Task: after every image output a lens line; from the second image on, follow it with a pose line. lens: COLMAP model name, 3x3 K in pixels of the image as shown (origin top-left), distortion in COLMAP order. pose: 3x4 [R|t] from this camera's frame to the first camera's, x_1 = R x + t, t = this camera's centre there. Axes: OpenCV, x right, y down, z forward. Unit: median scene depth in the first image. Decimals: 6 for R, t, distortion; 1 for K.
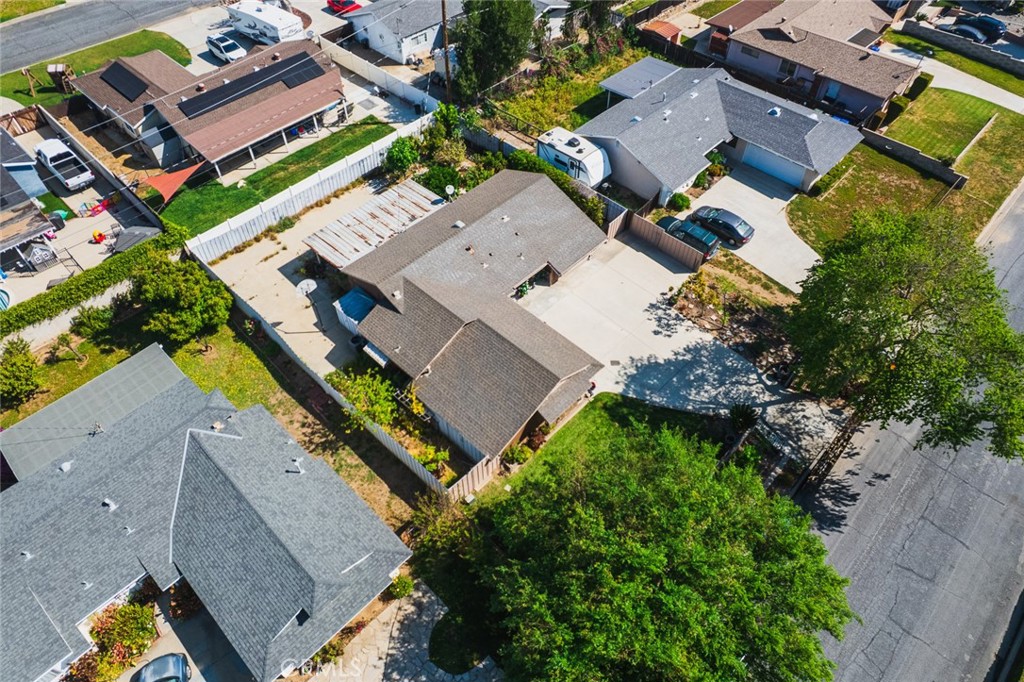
lens RADIAL K [[655.7, 0, 512.0], [0, 655.7, 341.0], [0, 0, 1]] dist [-0.080220, 0.073515]
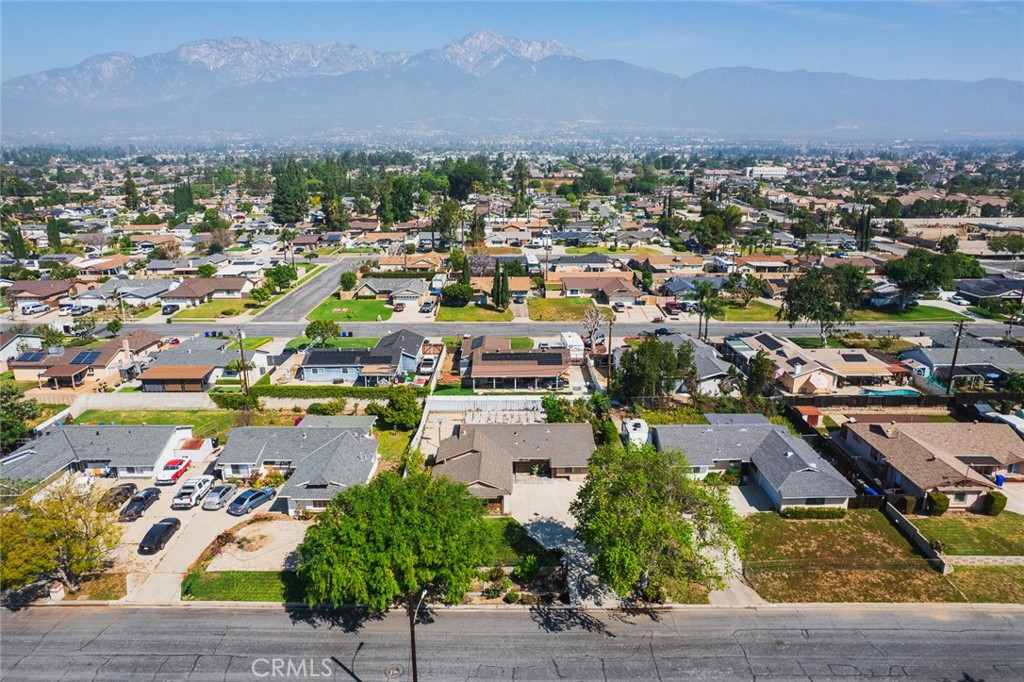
lens RADIAL K [[655.7, 0, 512.0], [0, 655.7, 341.0], [0, 0, 1]] dist [-0.080220, 0.073515]
pose [[0.694998, 0.192026, -0.692895, 0.917698], [-0.548297, 0.764950, -0.337967, 0.226825], [0.465132, 0.614799, 0.636926, -0.245520]]
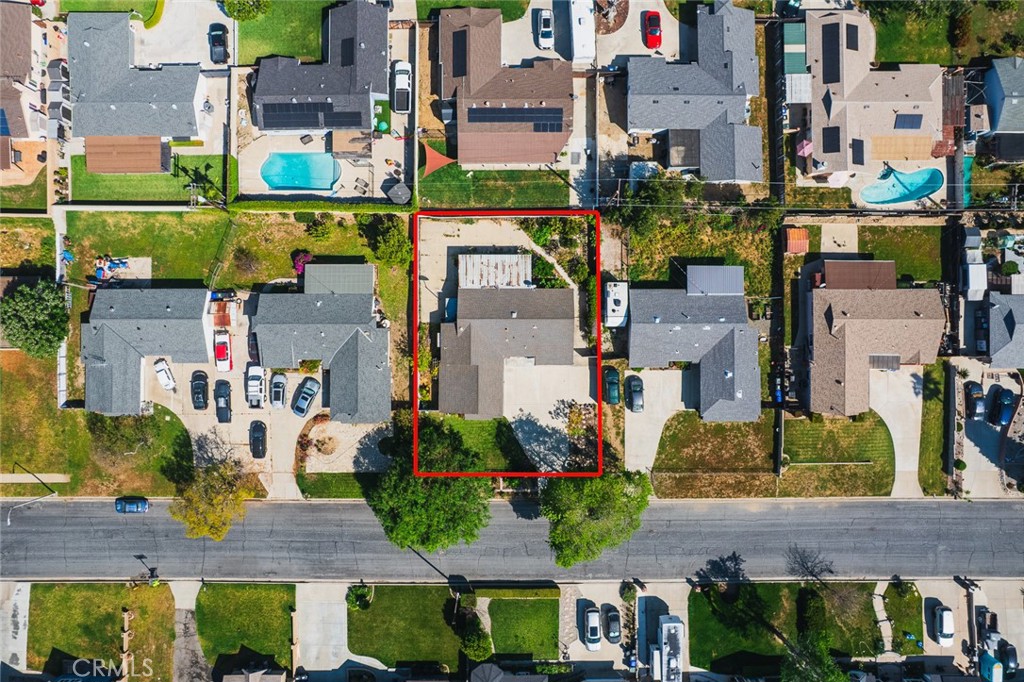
lens RADIAL K [[643.7, 0, 512.0], [0, 643.7, 341.0], [0, 0, 1]] dist [-0.057925, 0.062061]
pose [[0.693245, 0.720688, -0.004512, -0.016343], [-0.551881, 0.534872, 0.639797, -1.163237], [0.463507, -0.441046, 0.768531, -0.450736]]
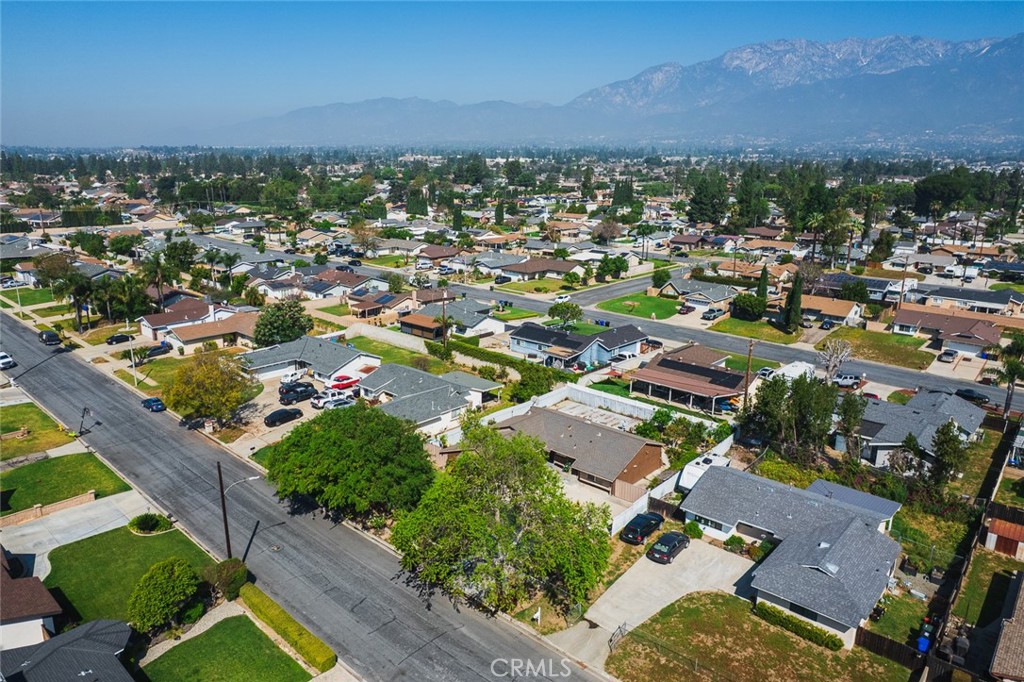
lens RADIAL K [[684.5, 0, 512.0], [0, 684.5, 341.0], [0, 0, 1]] dist [-0.060284, 0.057700]
pose [[0.038781, 0.255338, -0.966074, 1.321779], [-0.775179, 0.617763, 0.132161, -0.330898], [0.630551, 0.743754, 0.221890, 0.278757]]
